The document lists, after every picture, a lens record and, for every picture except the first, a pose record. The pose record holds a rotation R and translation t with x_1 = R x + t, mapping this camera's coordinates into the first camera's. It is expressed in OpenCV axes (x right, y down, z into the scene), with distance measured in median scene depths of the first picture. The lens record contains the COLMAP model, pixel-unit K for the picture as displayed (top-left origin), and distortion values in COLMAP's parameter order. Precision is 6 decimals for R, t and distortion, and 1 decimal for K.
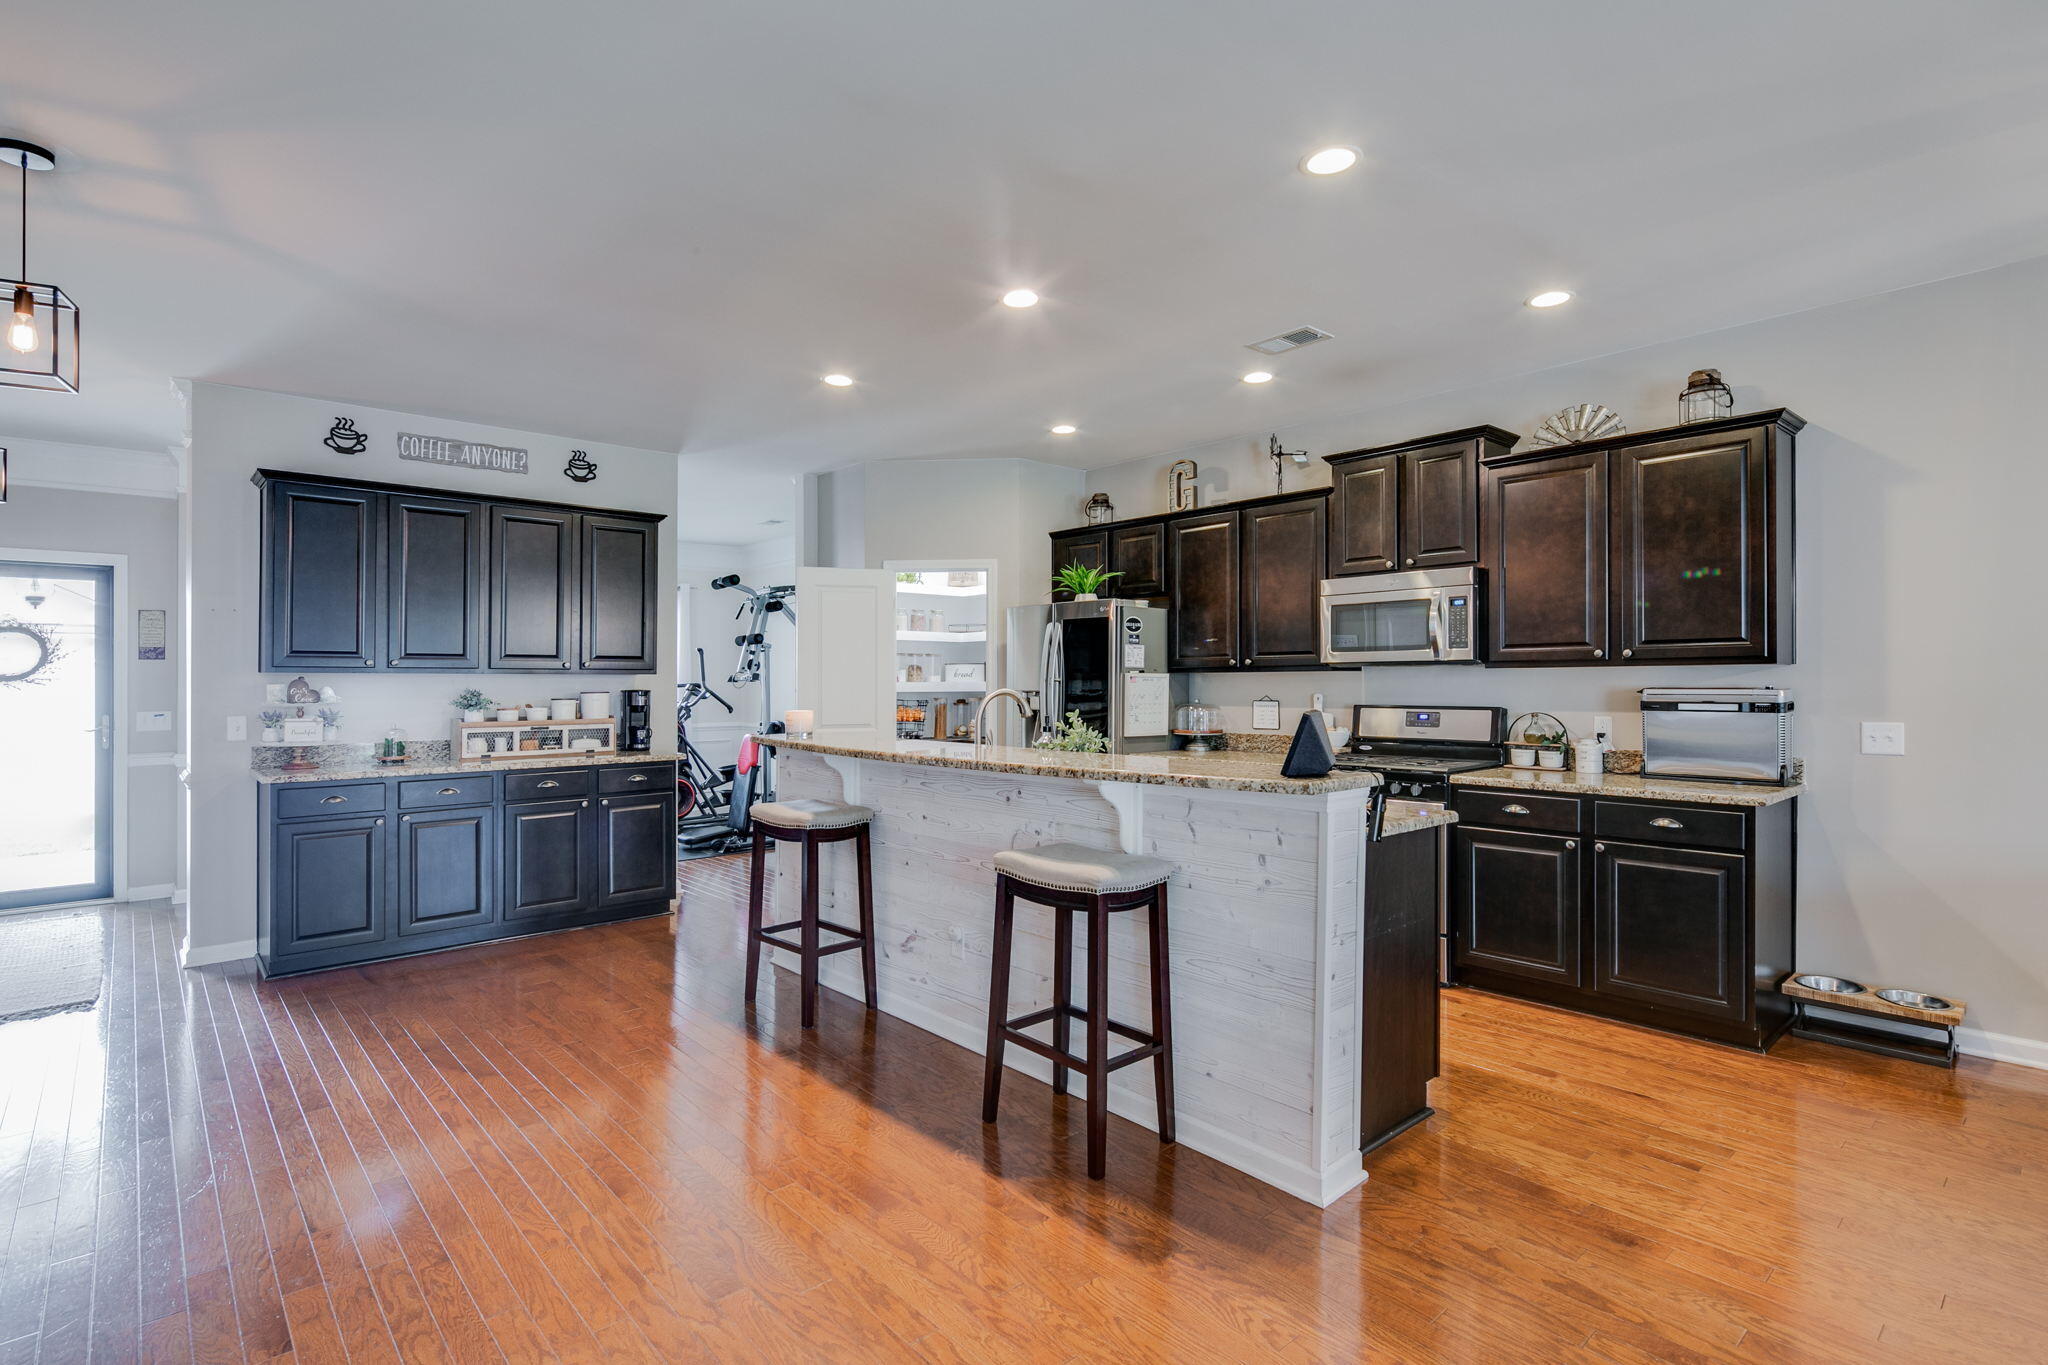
lens RADIAL K [[994.9, 0, 1027.4], [0, 994.9, 669.9], [0, 0, 1]] dist [0.001090, -0.000387]
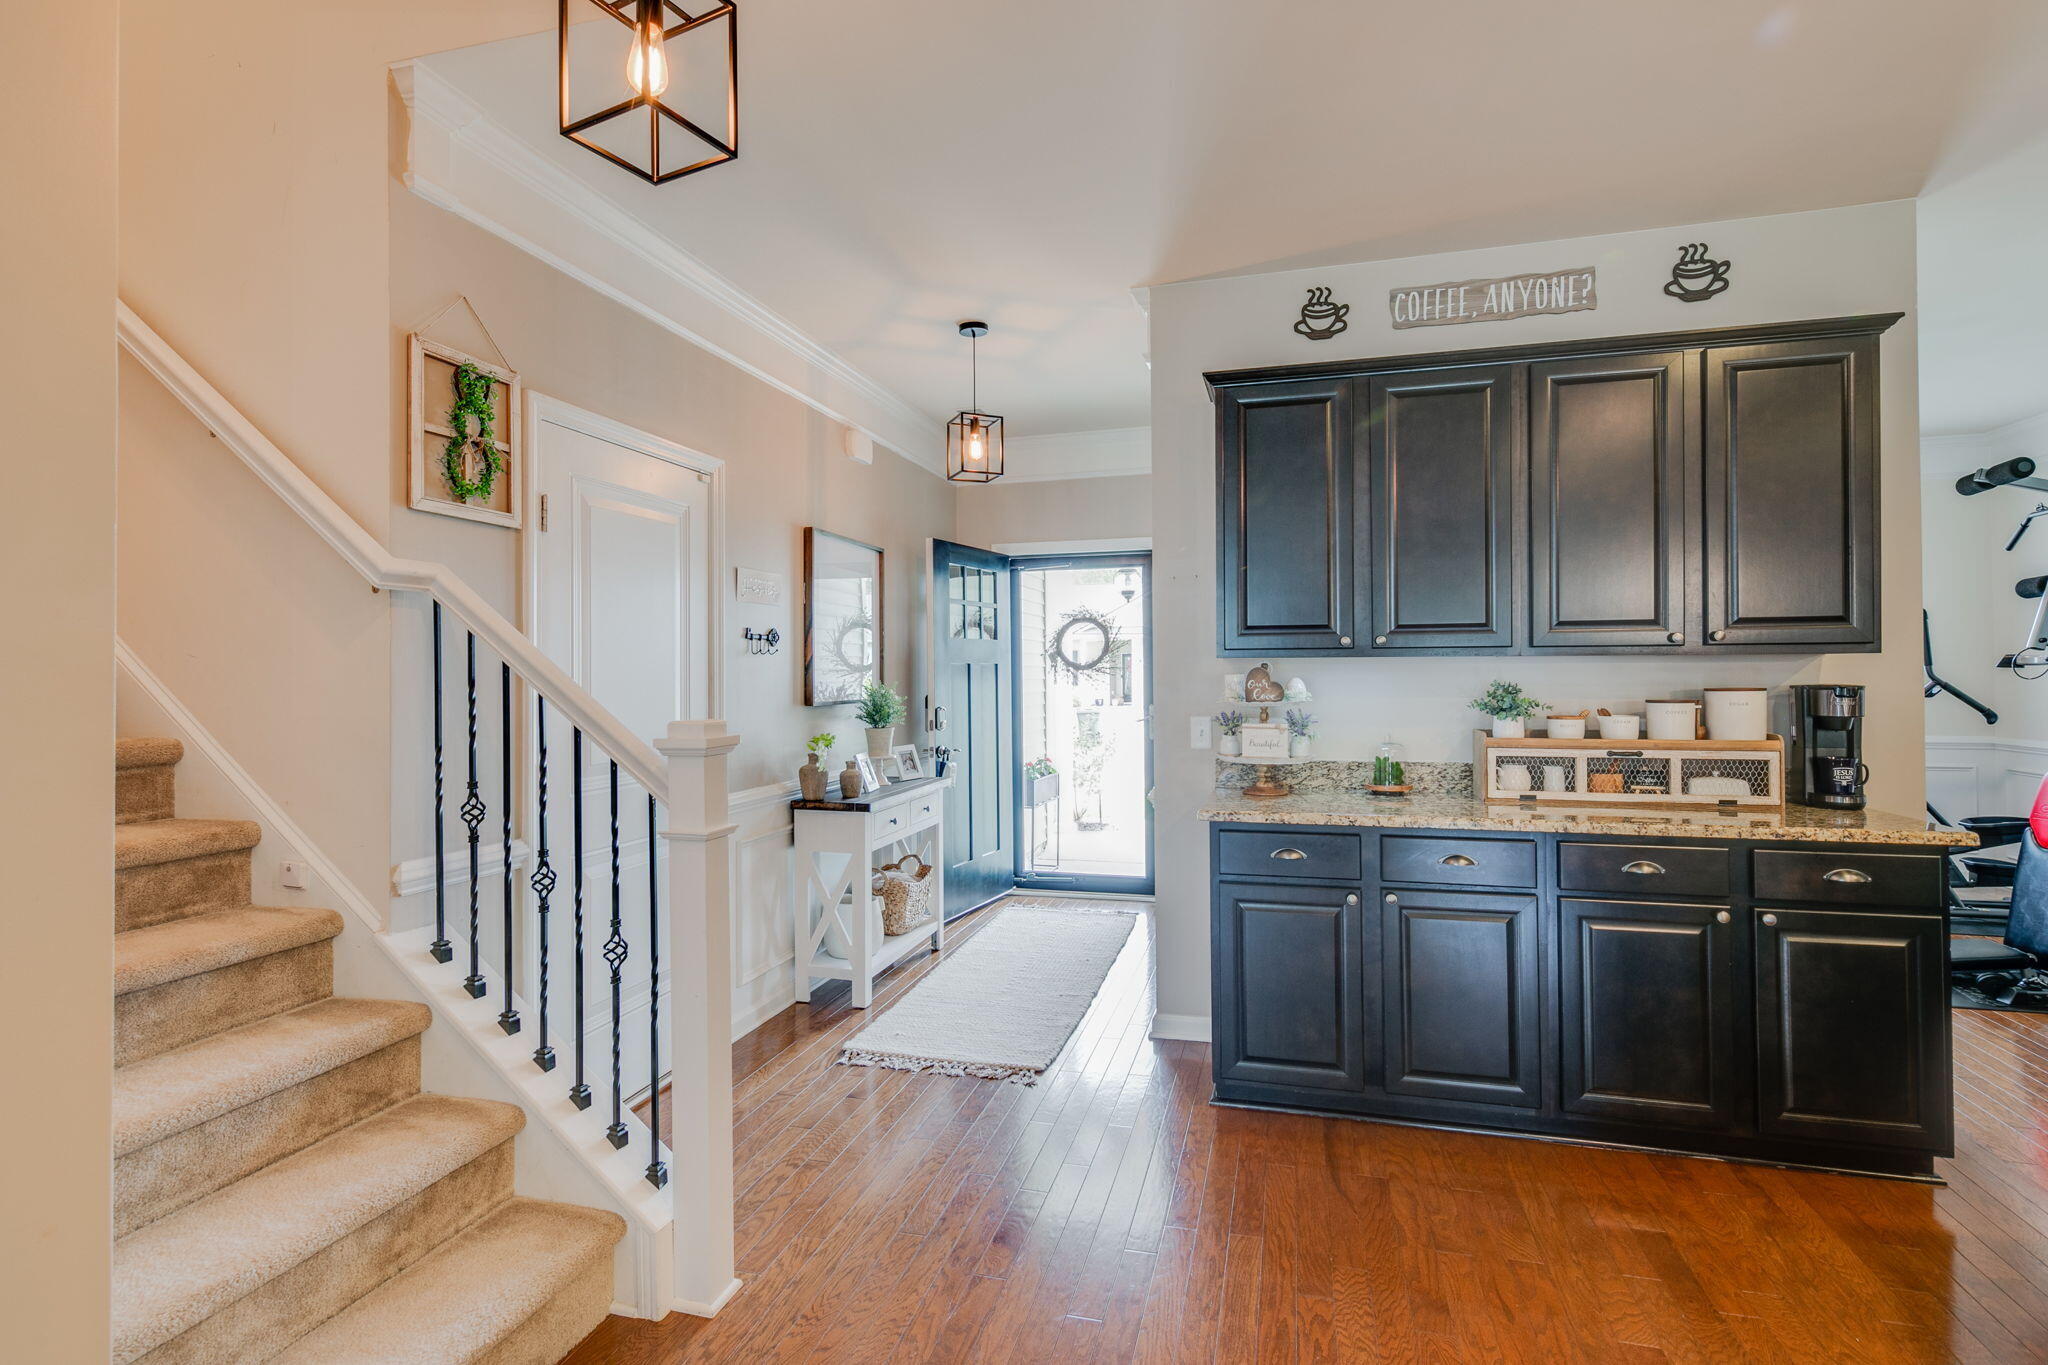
lens RADIAL K [[978.3, 0, 1019.0], [0, 978.3, 664.4], [0, 0, 1]] dist [0.000019, -0.000466]
pose [[0.533080, -0.006927, -0.846036, -0.213774], [0.014387, 0.999896, 0.000879, 0.003790], [0.845942, -0.012640, 0.533124, 0.435569]]
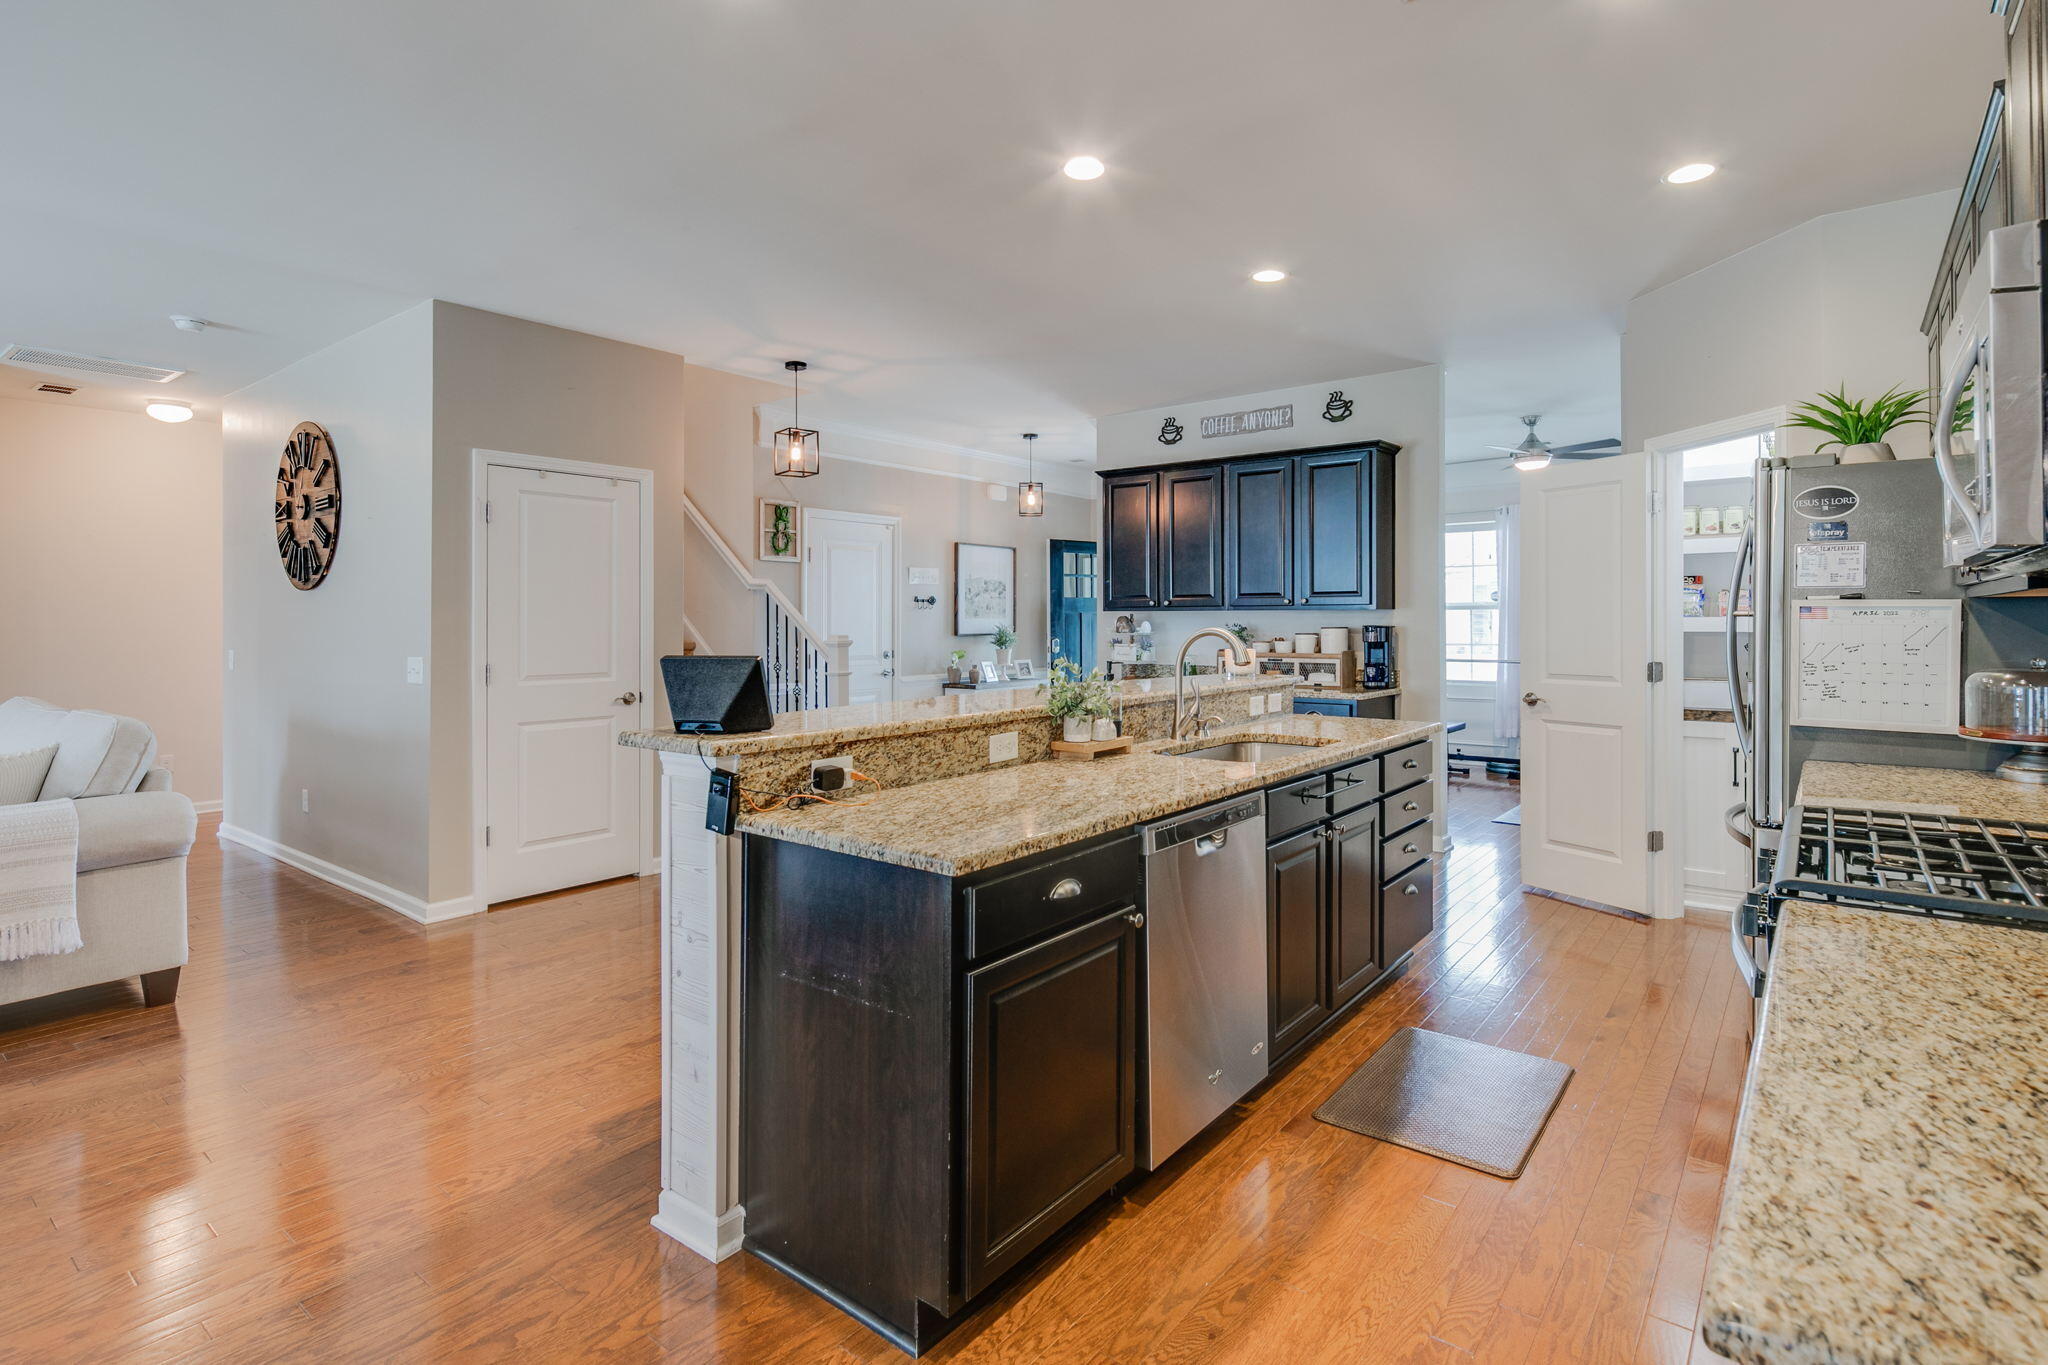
lens RADIAL K [[1009.5, 0, 1017.9], [0, 1009.5, 621.0], [0, 0, 1]] dist [0.000397, -0.000130]
pose [[0.162357, 0.003049, -0.986727, 0.567782], [0.014097, 0.999886, 0.005409, 0.005832], [0.986631, -0.014788, 0.162295, 0.549817]]
